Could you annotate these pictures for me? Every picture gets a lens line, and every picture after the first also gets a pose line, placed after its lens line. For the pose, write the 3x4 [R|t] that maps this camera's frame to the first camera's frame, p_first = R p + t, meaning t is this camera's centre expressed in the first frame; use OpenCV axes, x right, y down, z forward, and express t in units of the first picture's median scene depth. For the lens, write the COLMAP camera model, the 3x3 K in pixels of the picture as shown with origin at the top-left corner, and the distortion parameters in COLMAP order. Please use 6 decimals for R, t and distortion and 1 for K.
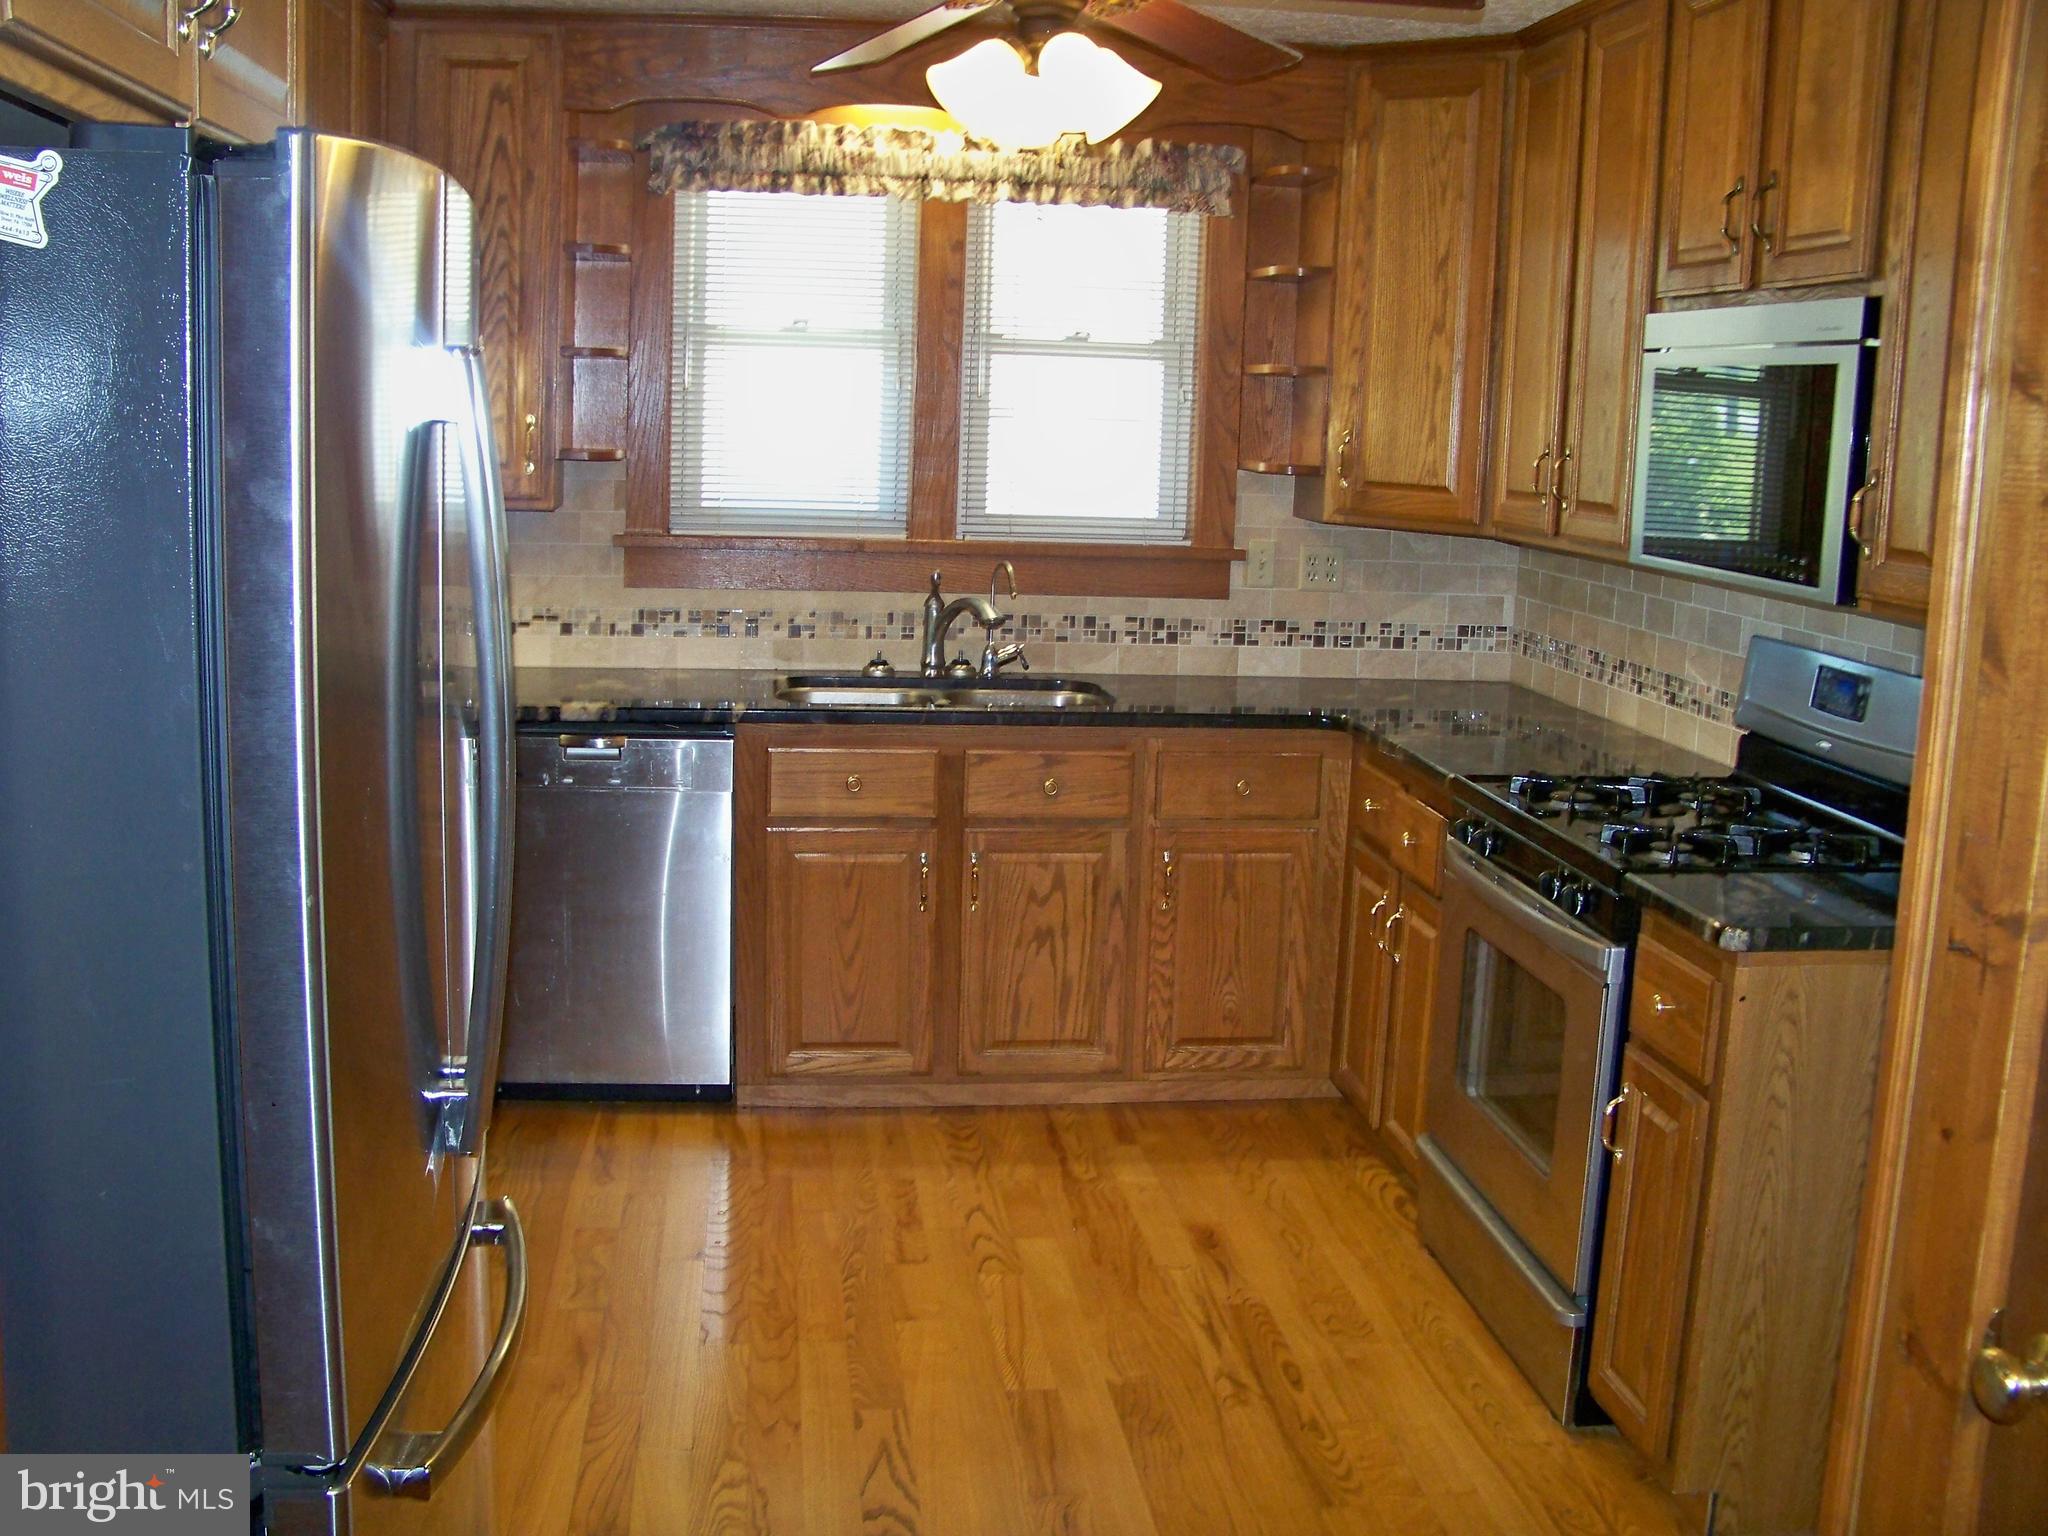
lens RADIAL K [[2005.6, 0, 1024.0], [0, 2005.6, 768.0], [0, 0, 1]] dist [-0.247246, 0.283658]
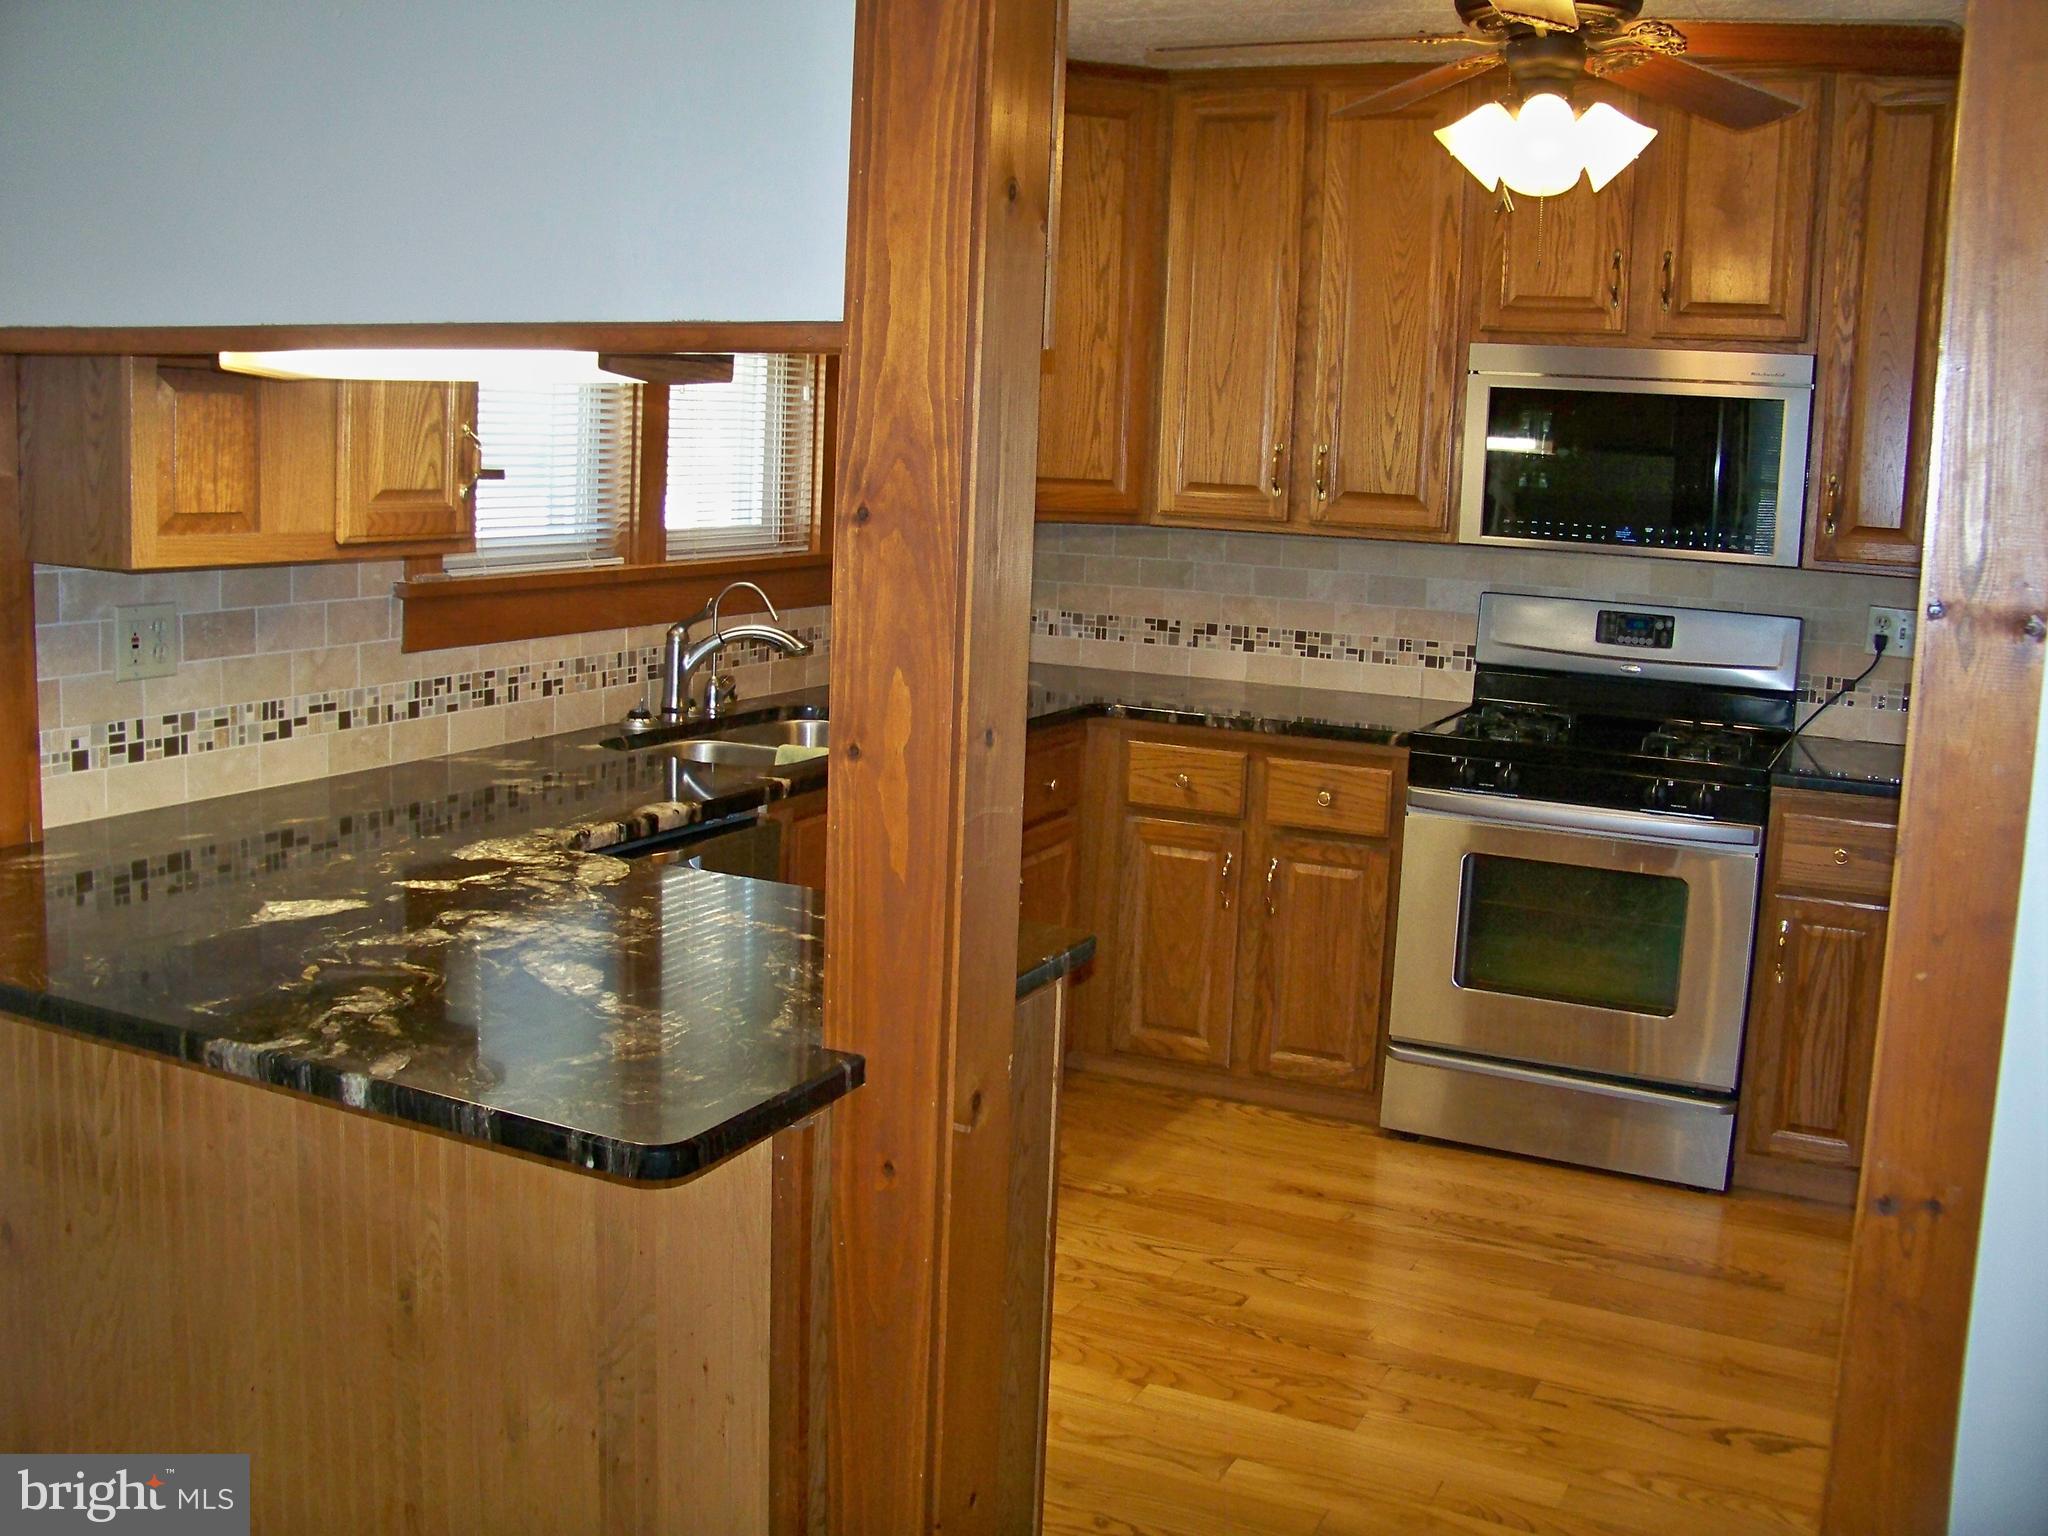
lens RADIAL K [[2017.9, 0, 1010.7], [0, 2017.9, 724.1], [0, 0, 1]] dist [-0.249916, 0.308380]
pose [[0.551062, -0.130634, 0.824175, -0.774819], [0.128008, 0.989214, 0.071204, -0.101026], [-0.824587, 0.066263, 0.561841, 0.462261]]
